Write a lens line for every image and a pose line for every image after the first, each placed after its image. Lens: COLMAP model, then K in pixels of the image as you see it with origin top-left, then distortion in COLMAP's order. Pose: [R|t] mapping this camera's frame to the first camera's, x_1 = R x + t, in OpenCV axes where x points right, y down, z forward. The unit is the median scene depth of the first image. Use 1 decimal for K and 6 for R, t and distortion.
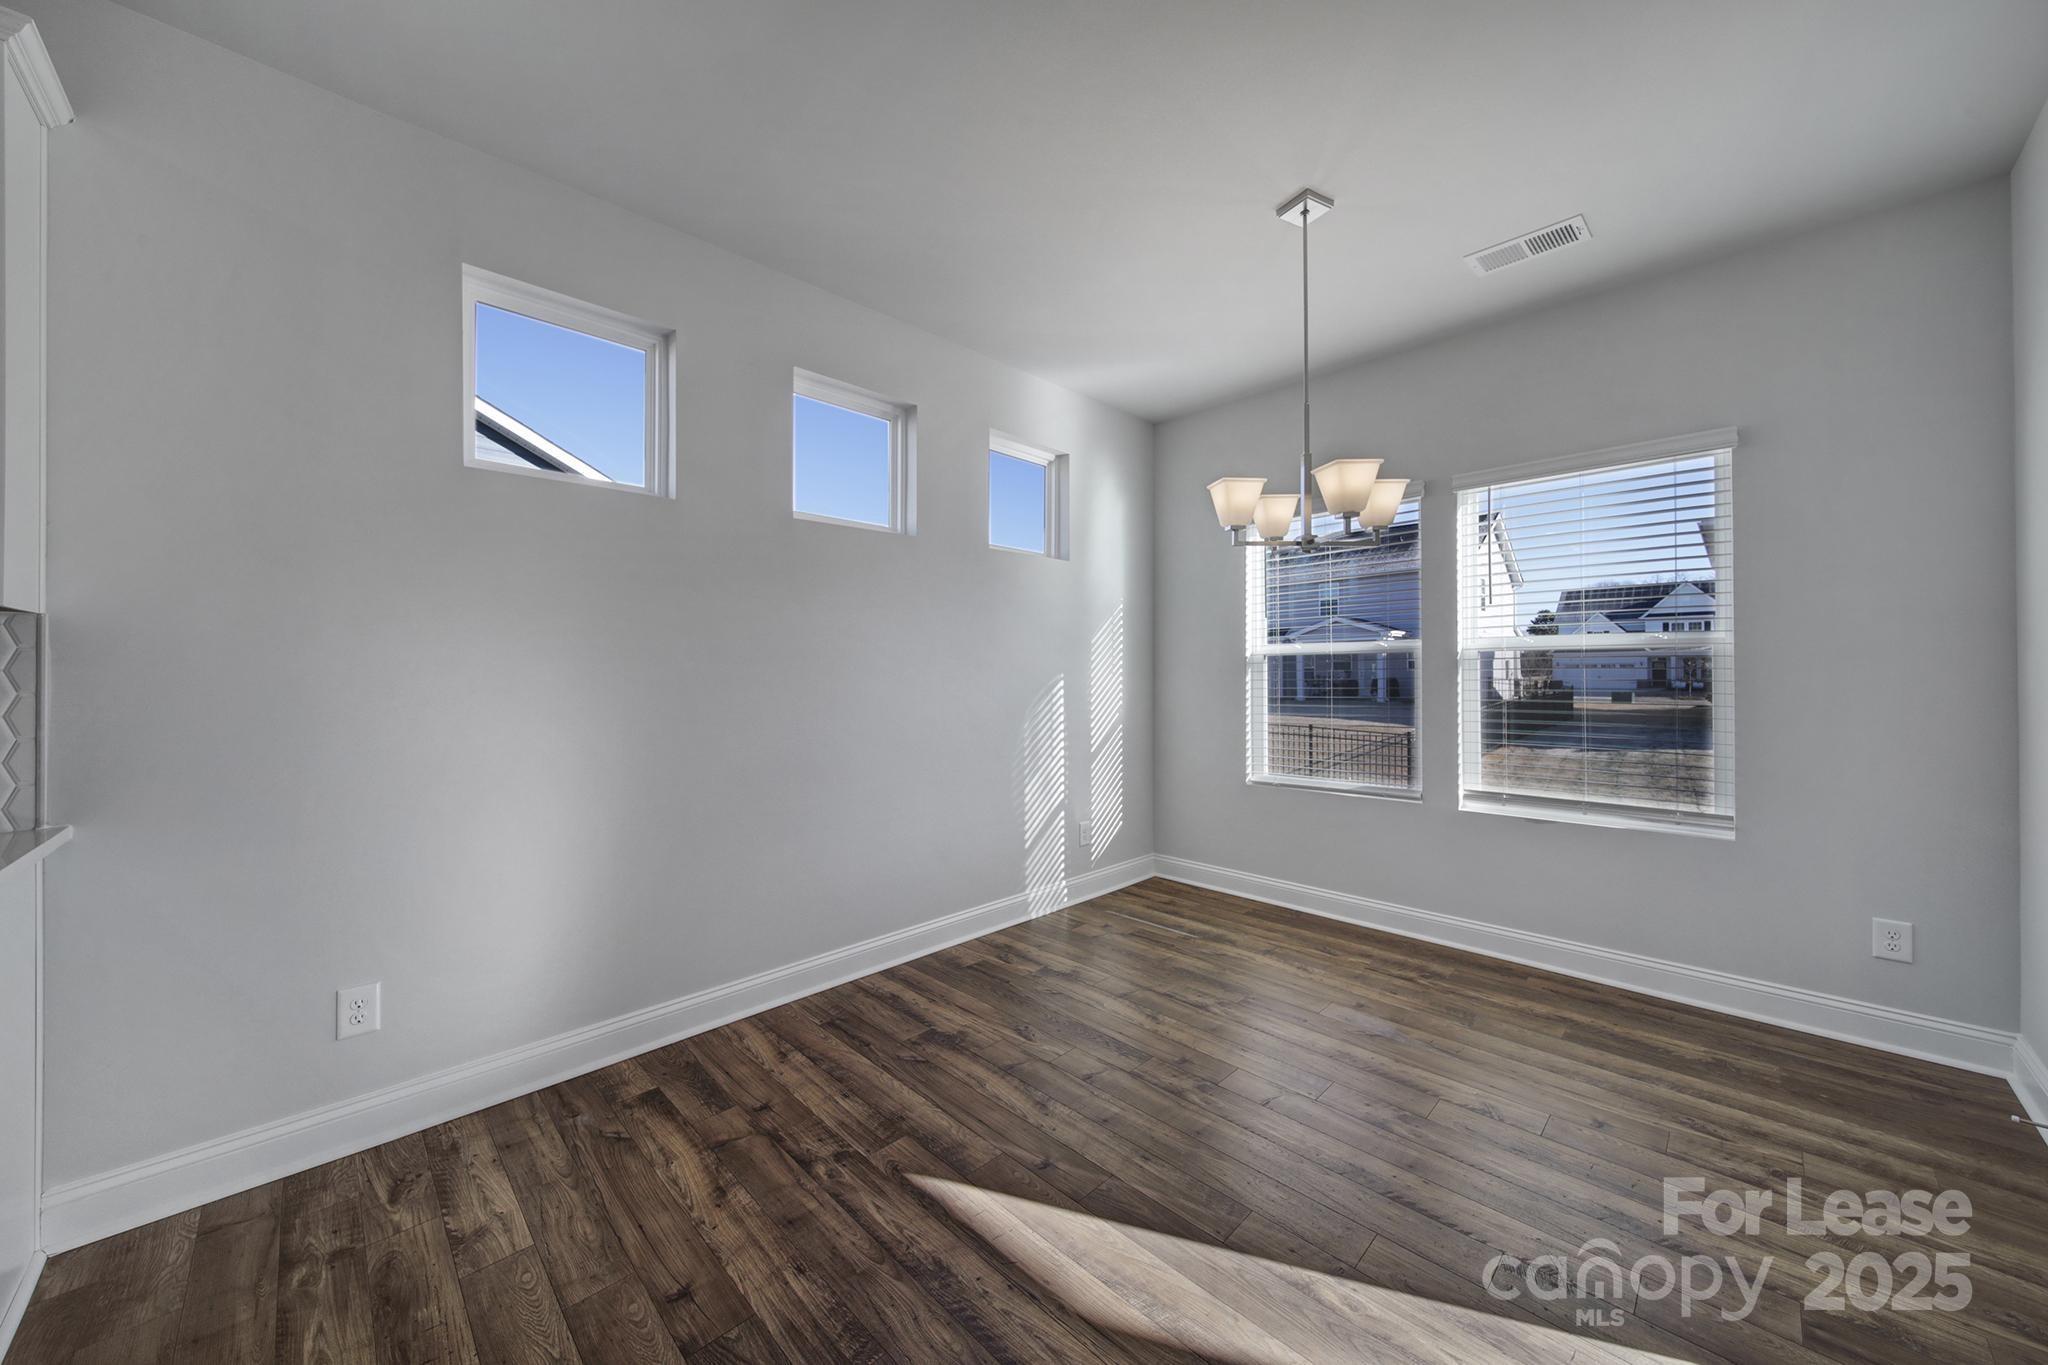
lens RADIAL K [[724.5, 0, 1019.0], [0, 724.5, 669.4], [0, 0, 1]] dist [-0.000504, -0.001446]
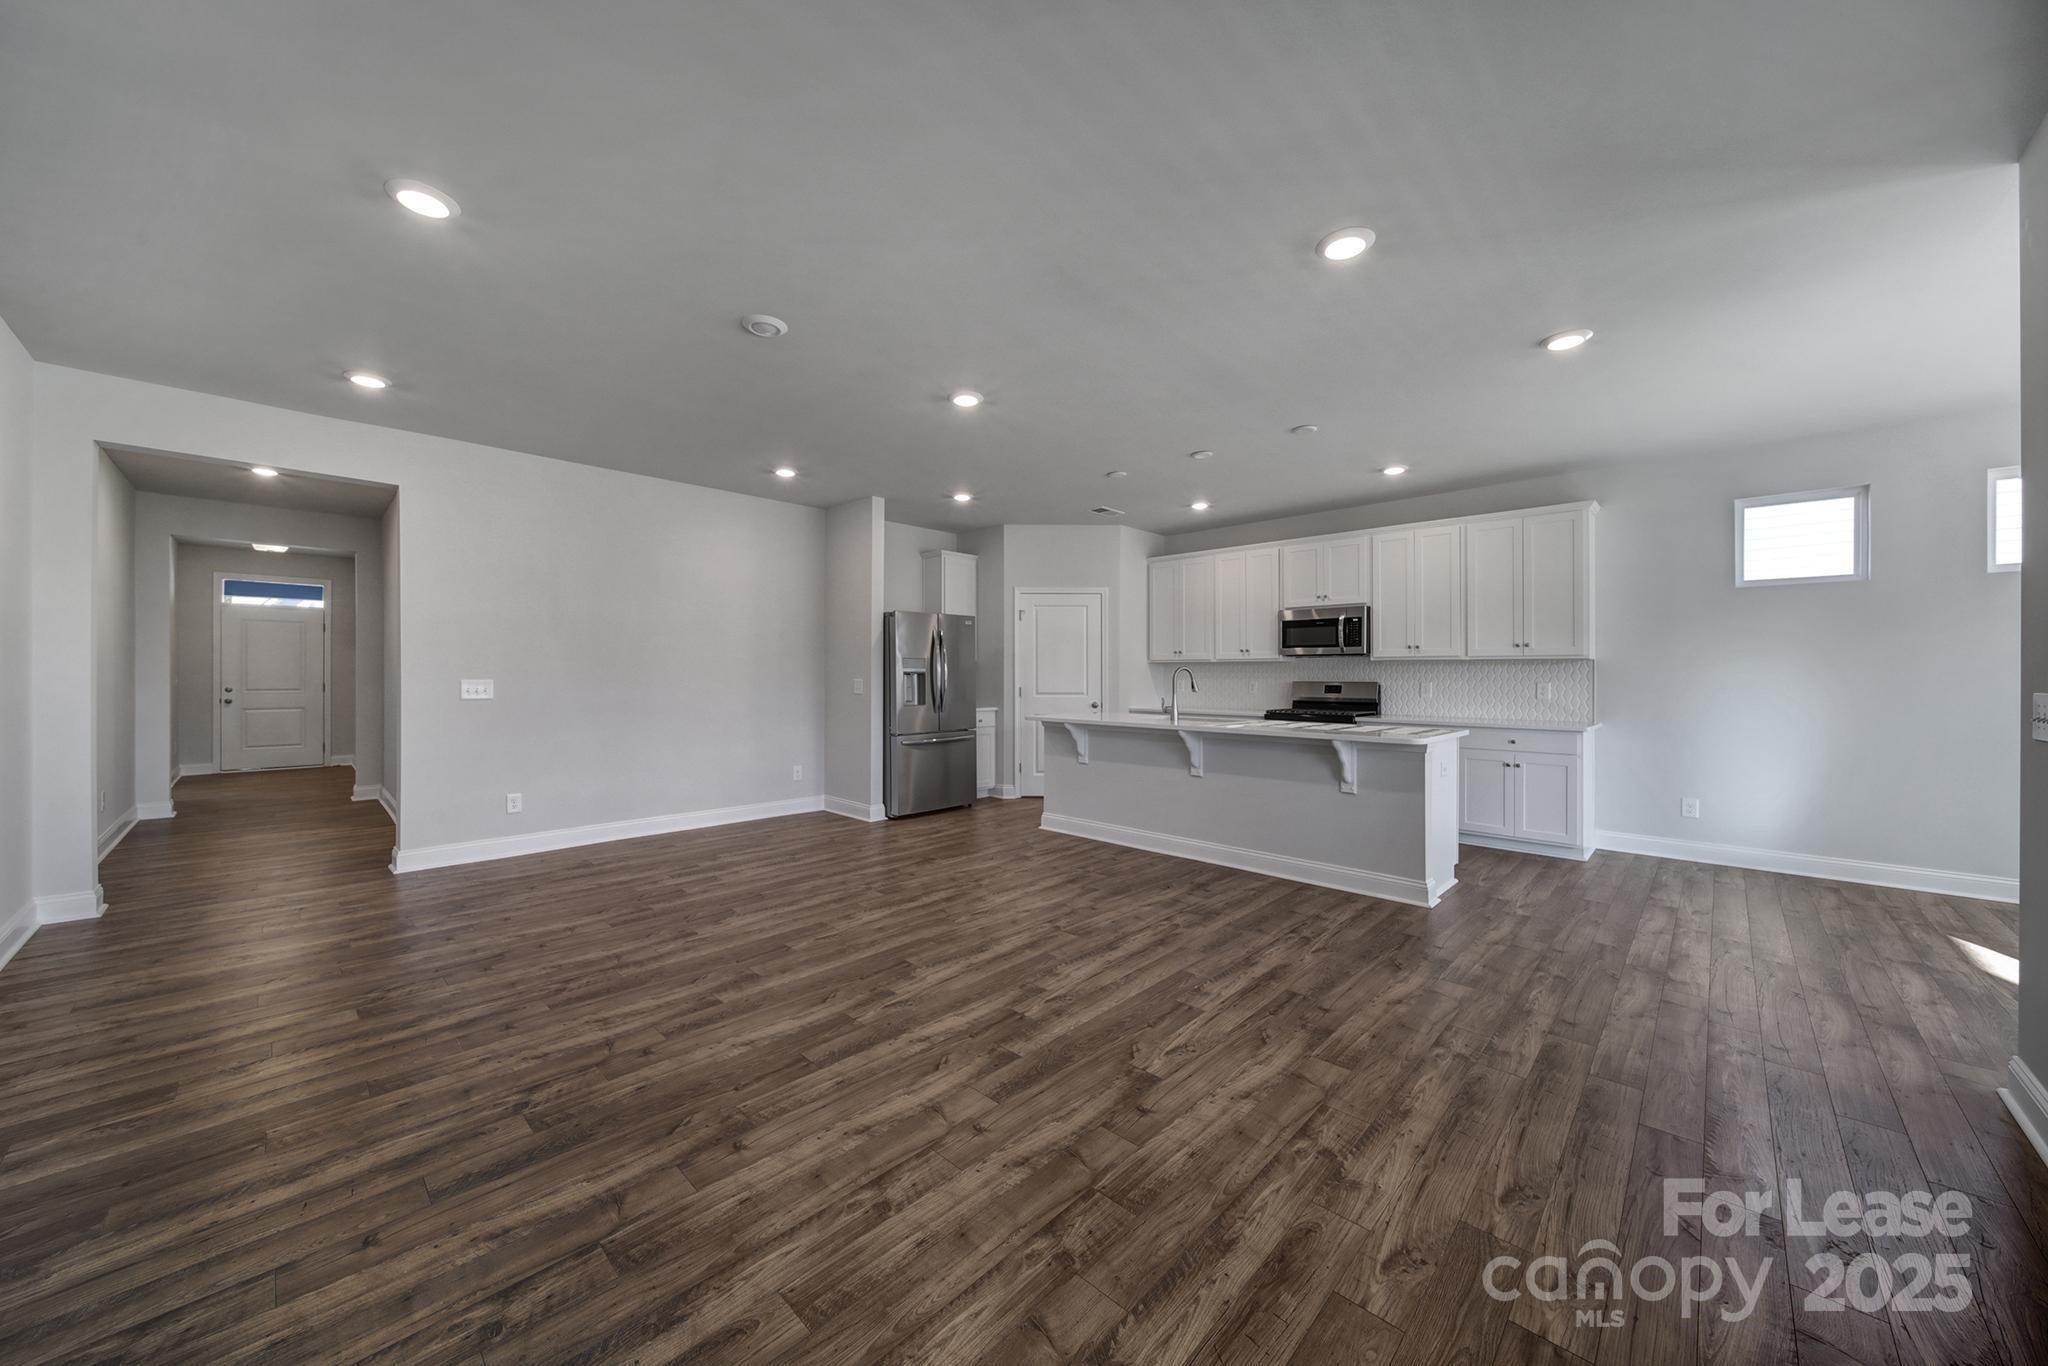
lens RADIAL K [[724.5, 0, 1017.1], [0, 724.5, 675.9], [0, 0, 1]] dist [-0.000504, -0.001446]
pose [[0.016965, 0.000877, -0.999856, 1.427114], [-0.001652, 0.999998, 0.000849, 0.001383], [0.999855, 0.001637, 0.016967, -1.266456]]
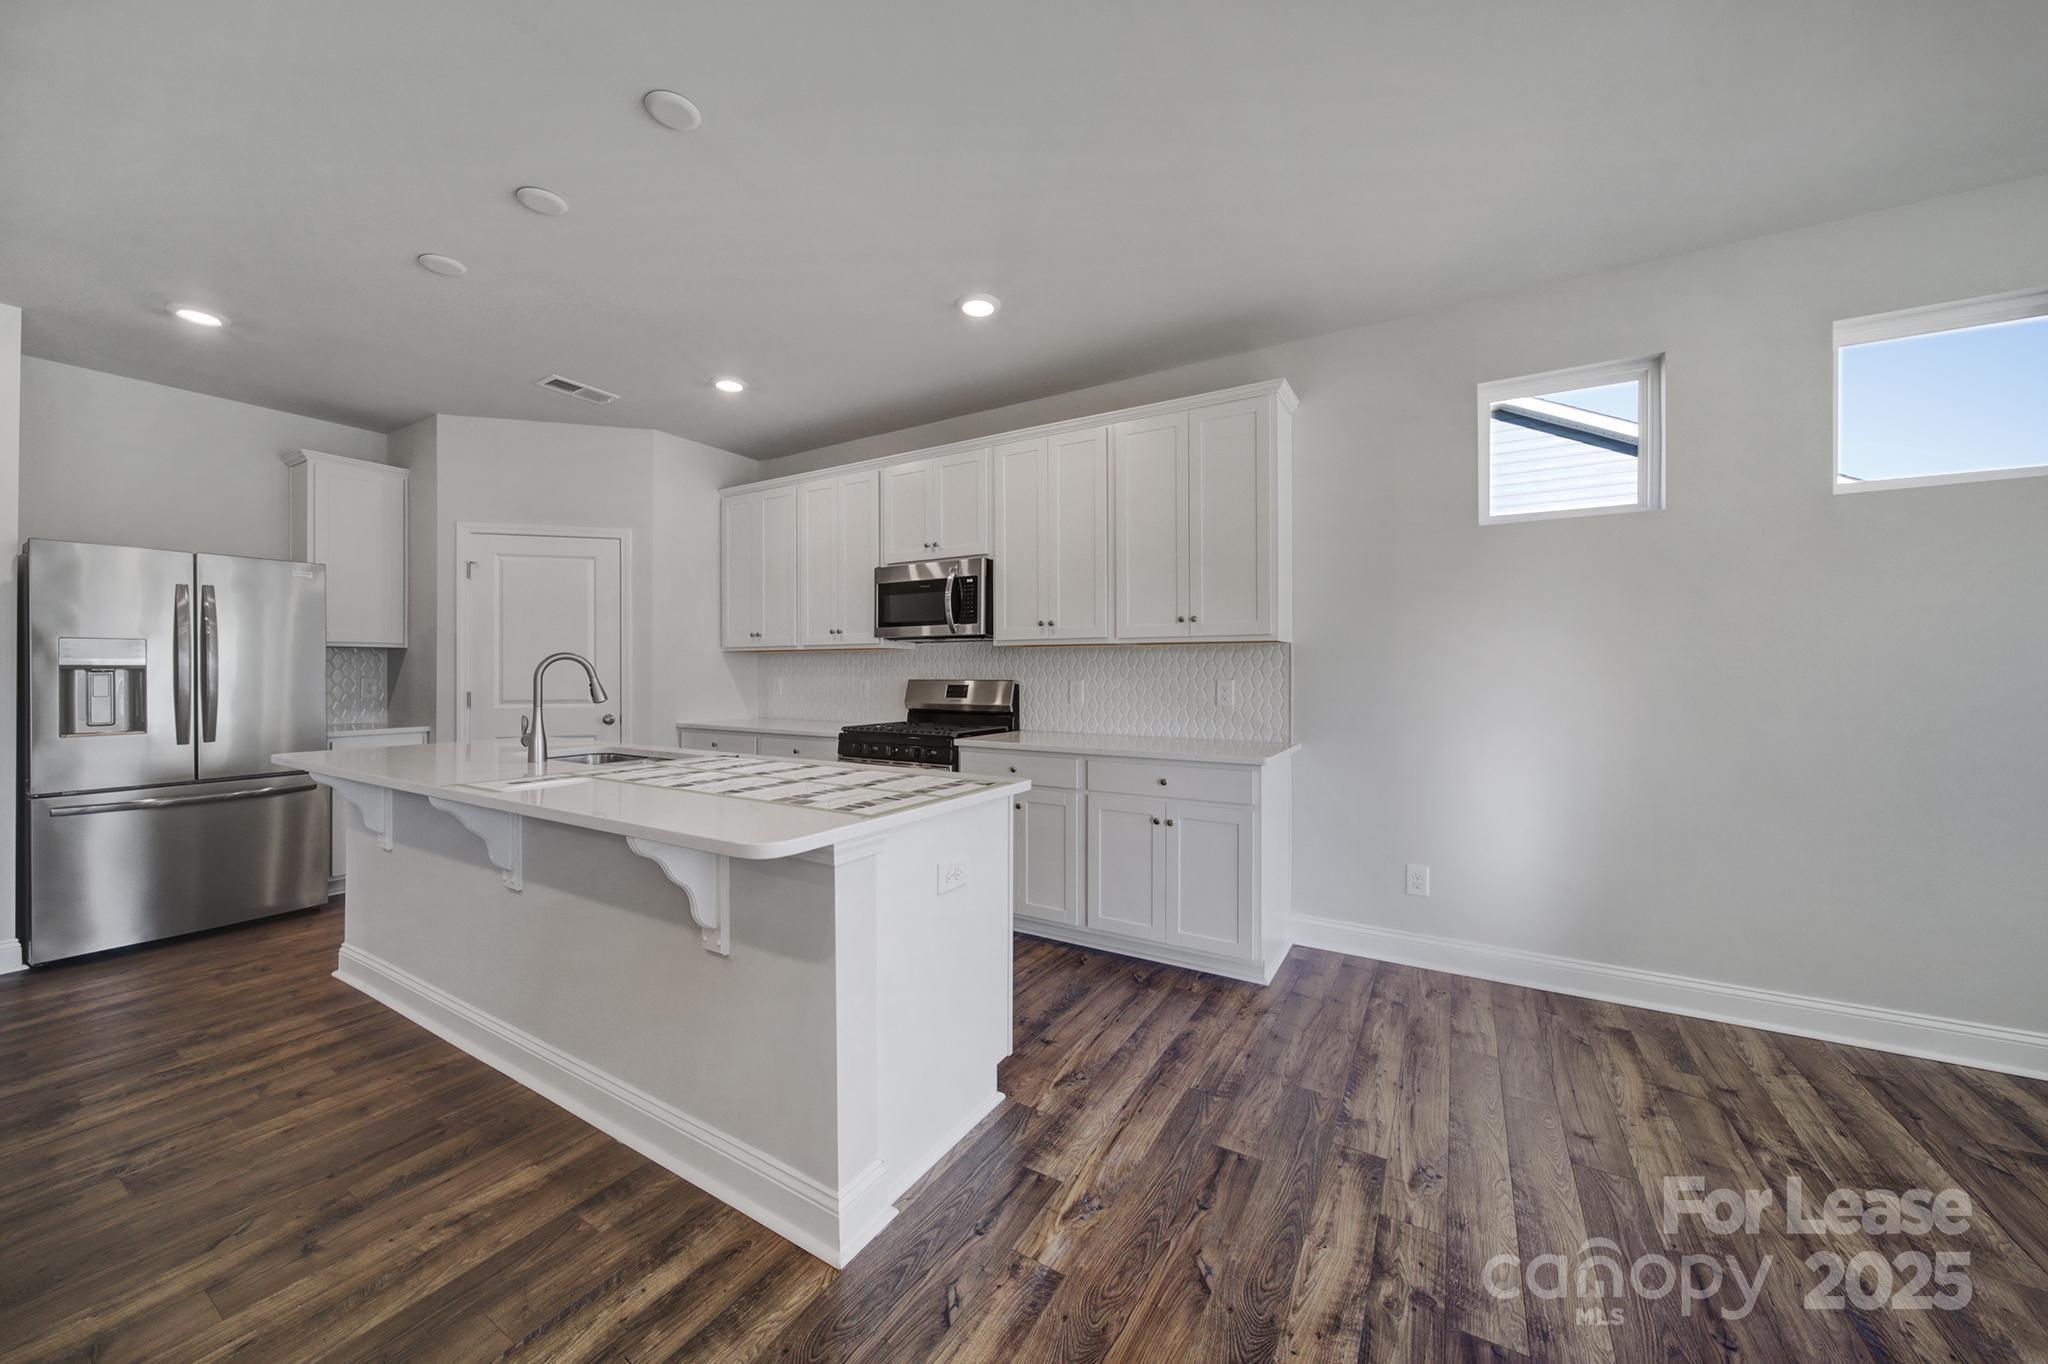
lens RADIAL K [[724.5, 0, 1024.7], [0, 724.5, 673.5], [0, 0, 1]] dist [-0.000504, -0.001446]
pose [[0.251649, 0.002281, -0.967816, 0.373519], [0.002824, 0.999991, 0.003091, 0.003685], [0.967814, -0.003511, 0.251641, -0.220016]]
